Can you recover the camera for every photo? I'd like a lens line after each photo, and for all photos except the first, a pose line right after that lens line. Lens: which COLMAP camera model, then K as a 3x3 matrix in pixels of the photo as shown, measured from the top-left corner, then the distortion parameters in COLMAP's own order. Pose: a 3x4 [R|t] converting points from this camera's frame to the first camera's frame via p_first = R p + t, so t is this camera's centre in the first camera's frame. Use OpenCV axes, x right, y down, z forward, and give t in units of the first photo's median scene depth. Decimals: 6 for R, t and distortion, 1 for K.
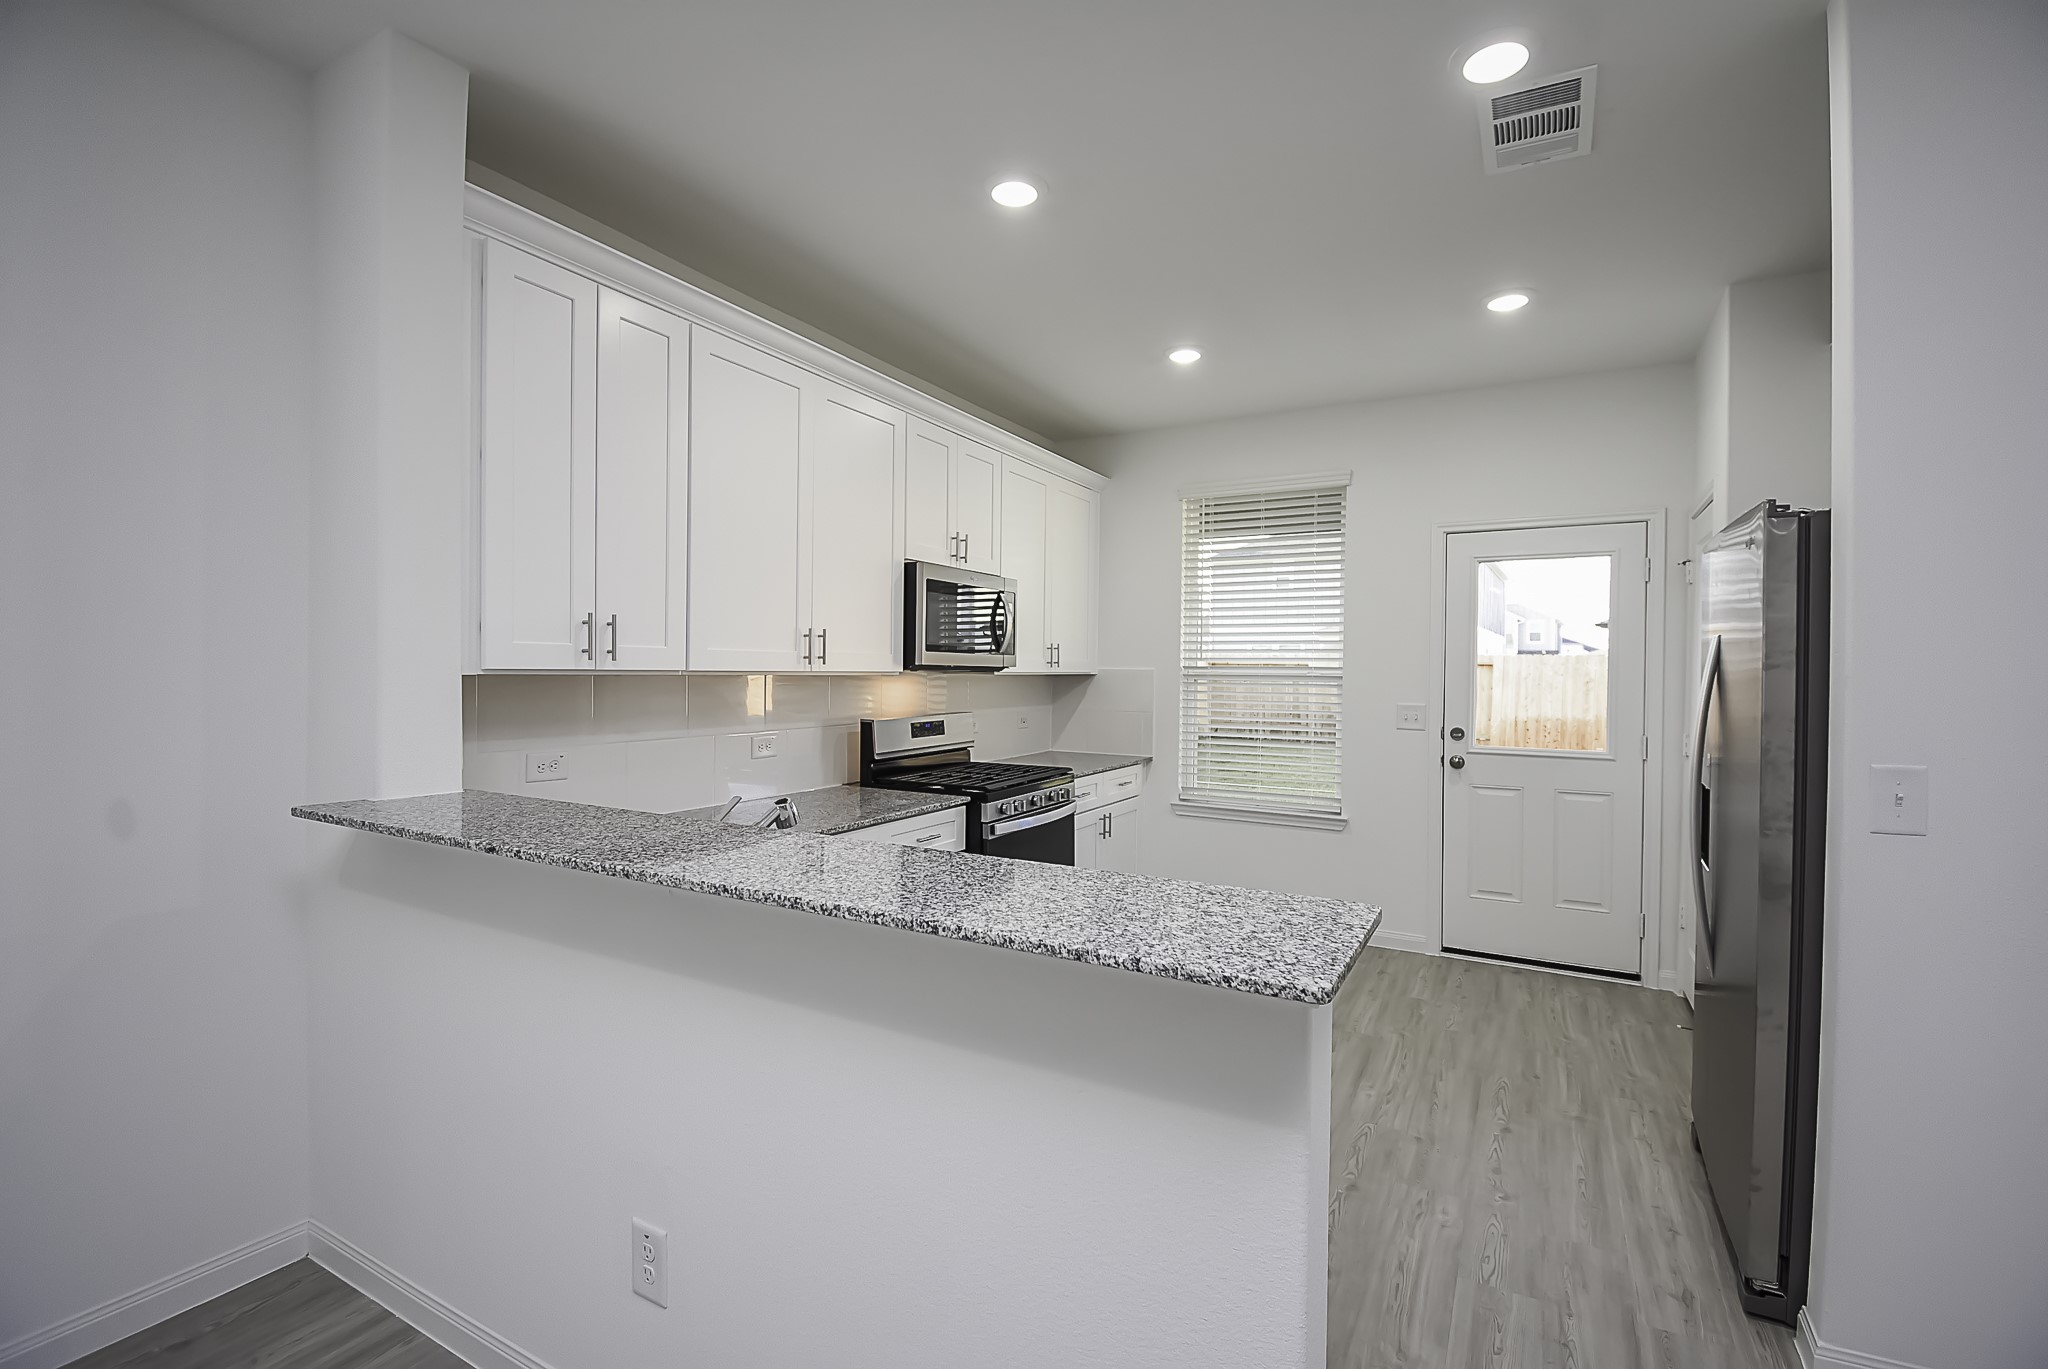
lens RADIAL K [[910.8, 0, 1021.7], [0, 910.8, 675.1], [0, 0, 1]] dist [0.002948, -0.006459]
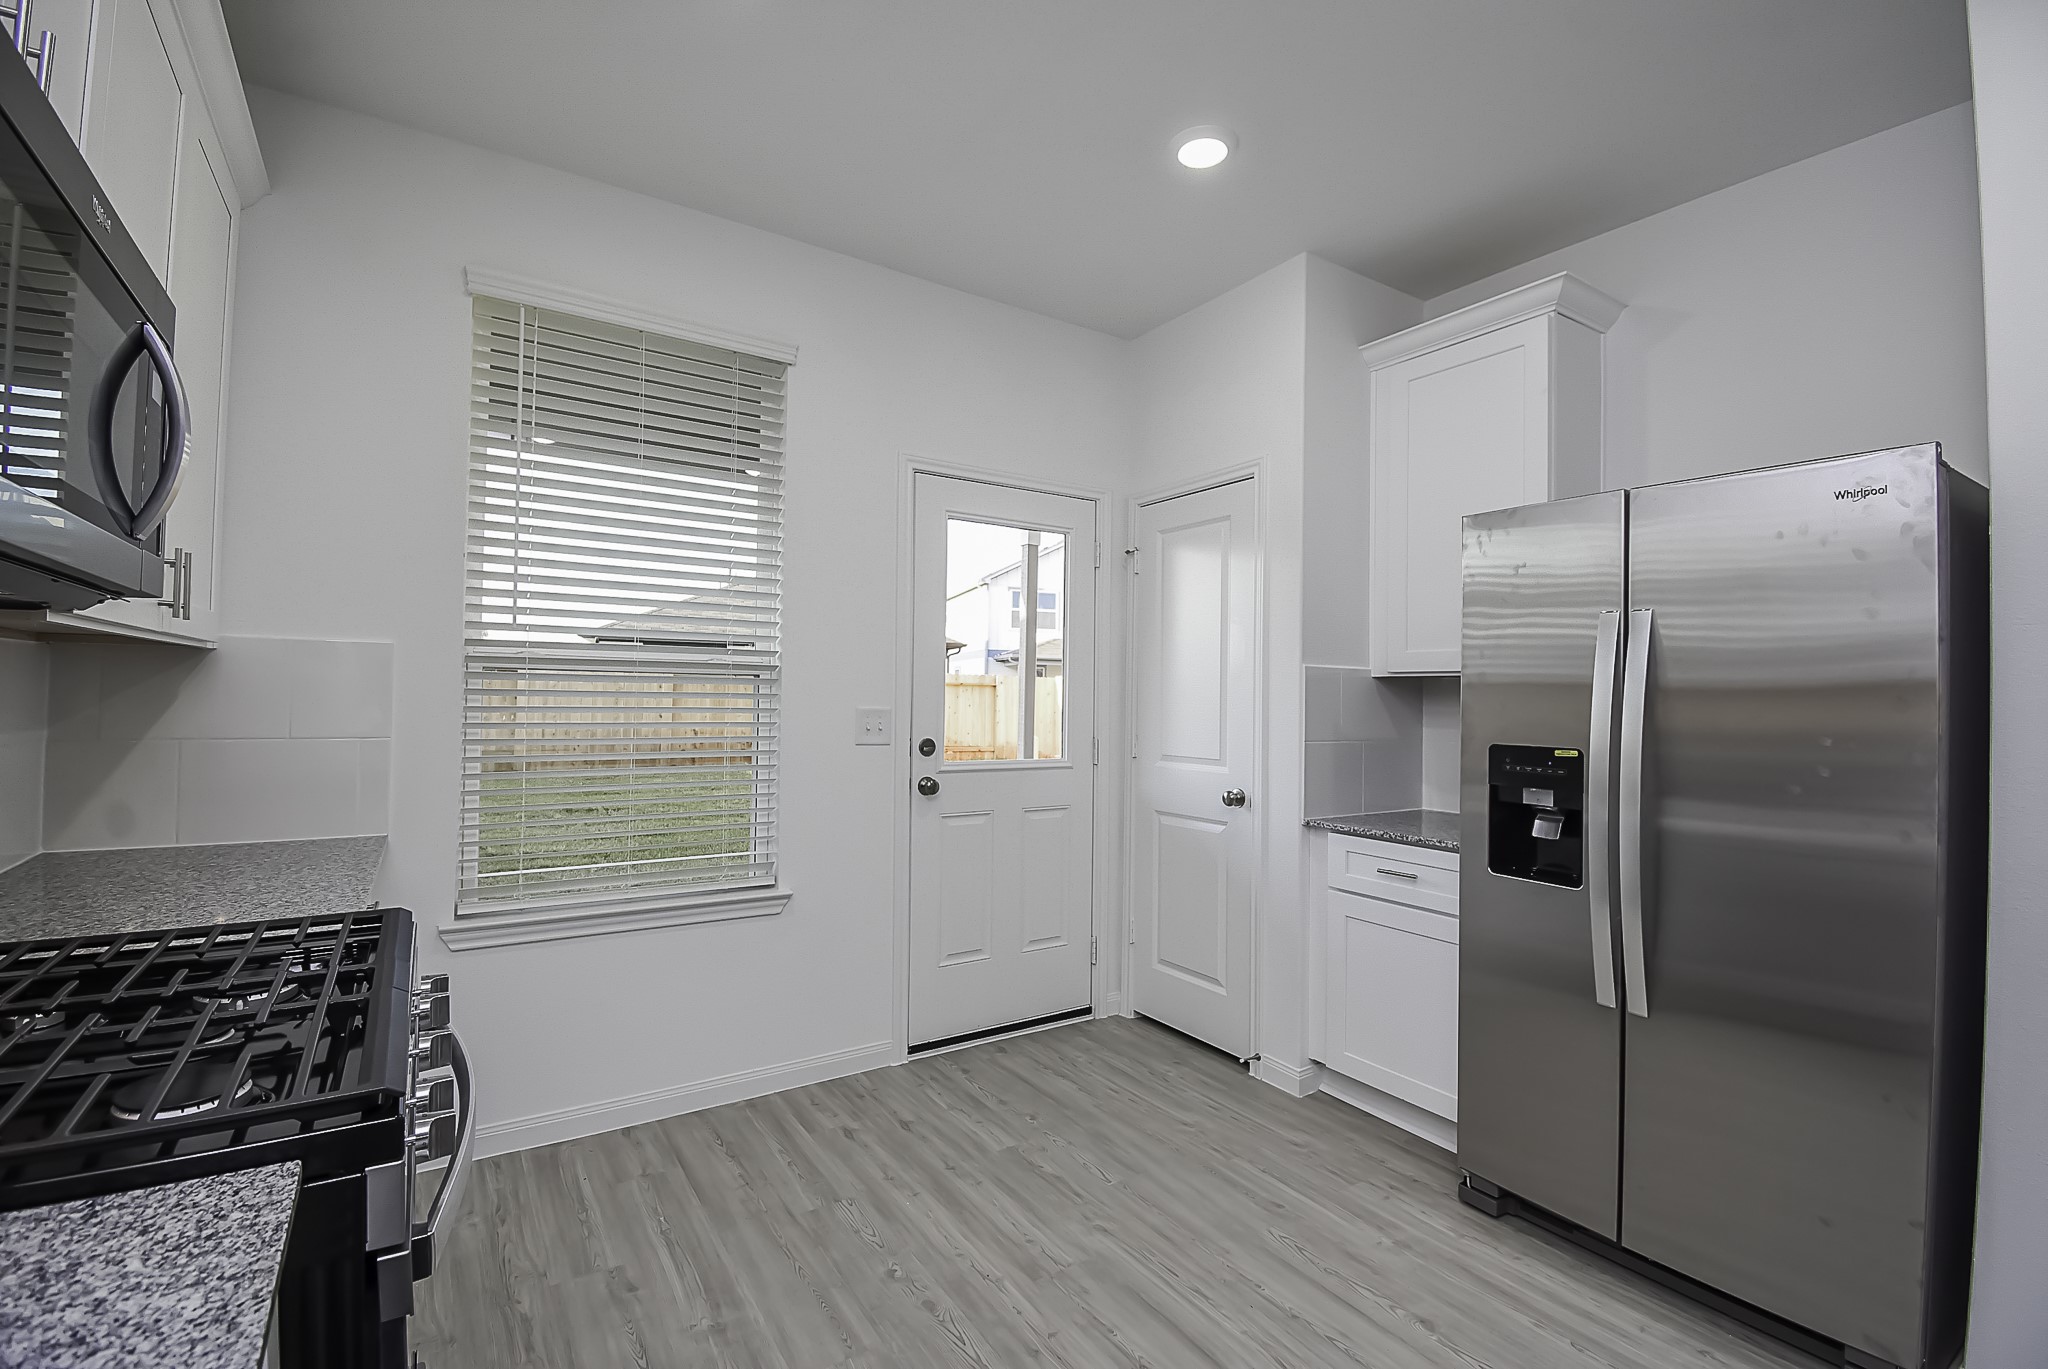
lens RADIAL K [[910.8, 0, 1014.9], [0, 910.8, 672.7], [0, 0, 1]] dist [0.002948, -0.006459]
pose [[0.444860, 0.015727, 0.895462, -0.163711], [-0.012669, 0.999856, -0.011266, 0.014030], [-0.895510, -0.006333, 0.444995, 0.694599]]
